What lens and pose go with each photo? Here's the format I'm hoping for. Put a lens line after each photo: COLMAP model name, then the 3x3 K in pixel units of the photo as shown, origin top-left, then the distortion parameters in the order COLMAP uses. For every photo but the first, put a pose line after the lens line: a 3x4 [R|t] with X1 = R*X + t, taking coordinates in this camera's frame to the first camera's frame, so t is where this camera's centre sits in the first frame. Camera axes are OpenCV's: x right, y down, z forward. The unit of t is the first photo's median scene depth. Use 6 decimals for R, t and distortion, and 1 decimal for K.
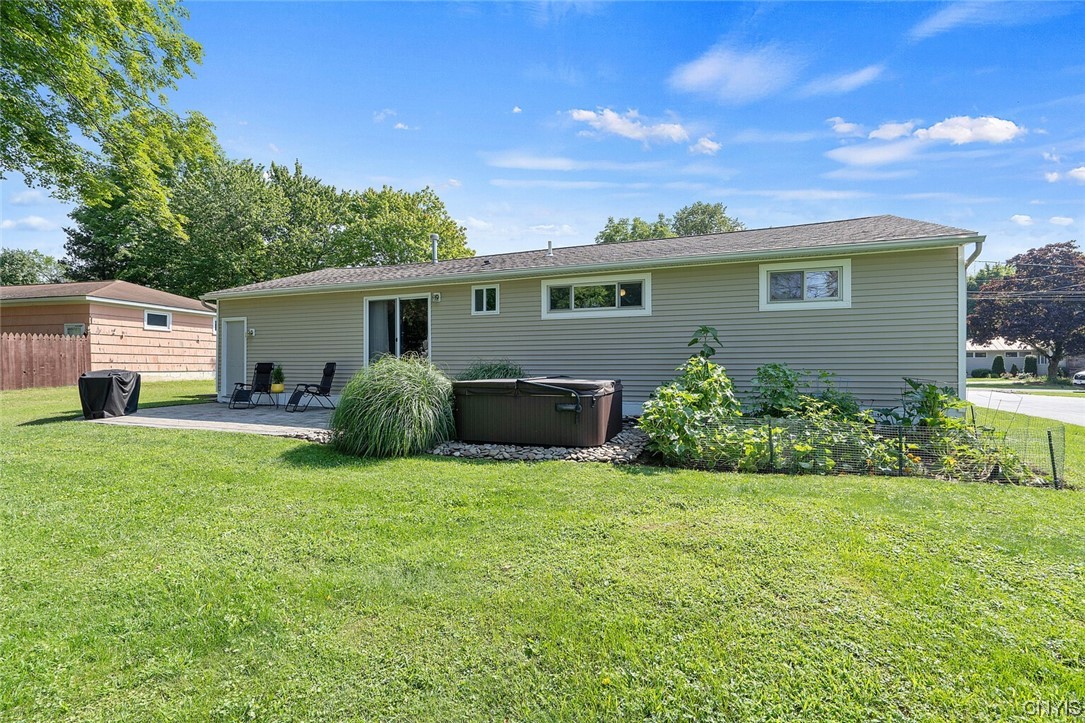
lens RADIAL K [[491.8, 0, 538.4], [0, 491.8, 361.0], [0, 0, 1]] dist [-0.000454, 0.000208]
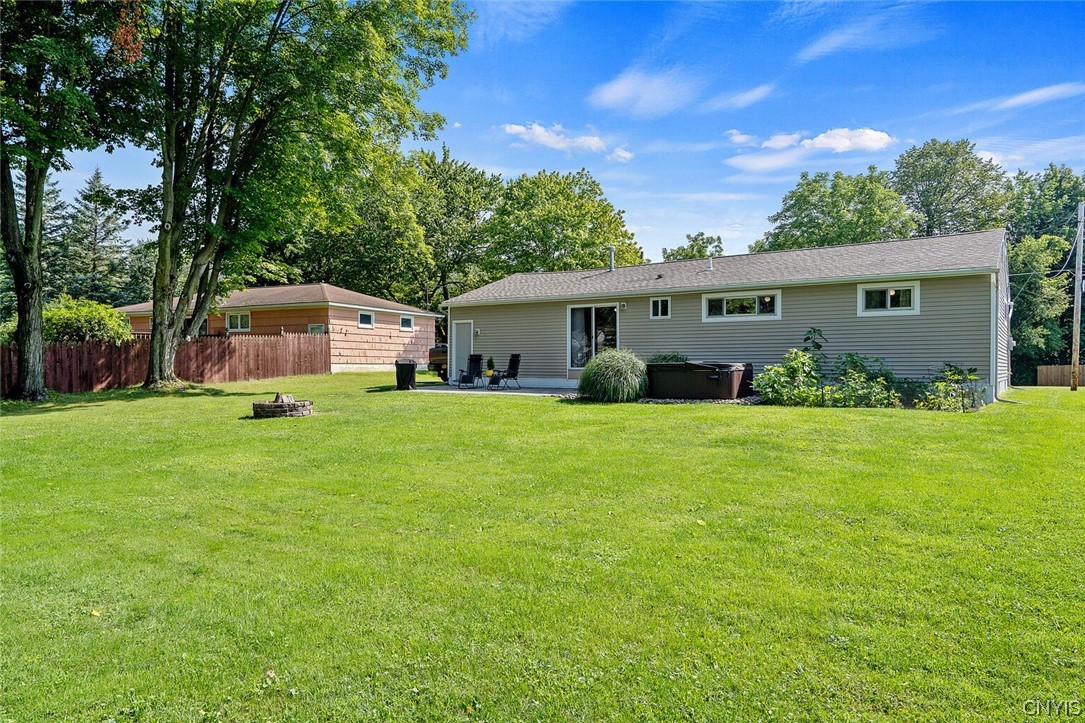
lens RADIAL K [[683.0, 0, 542.5], [0, 683.0, 361.5], [0, 0, 1]] dist [0.001955, 0.001252]
pose [[0.971568, 0.002152, -0.236753, 0.020552], [-0.000870, 0.999984, 0.005517, 0.012135], [0.236761, -0.005154, 0.971554, -0.780718]]
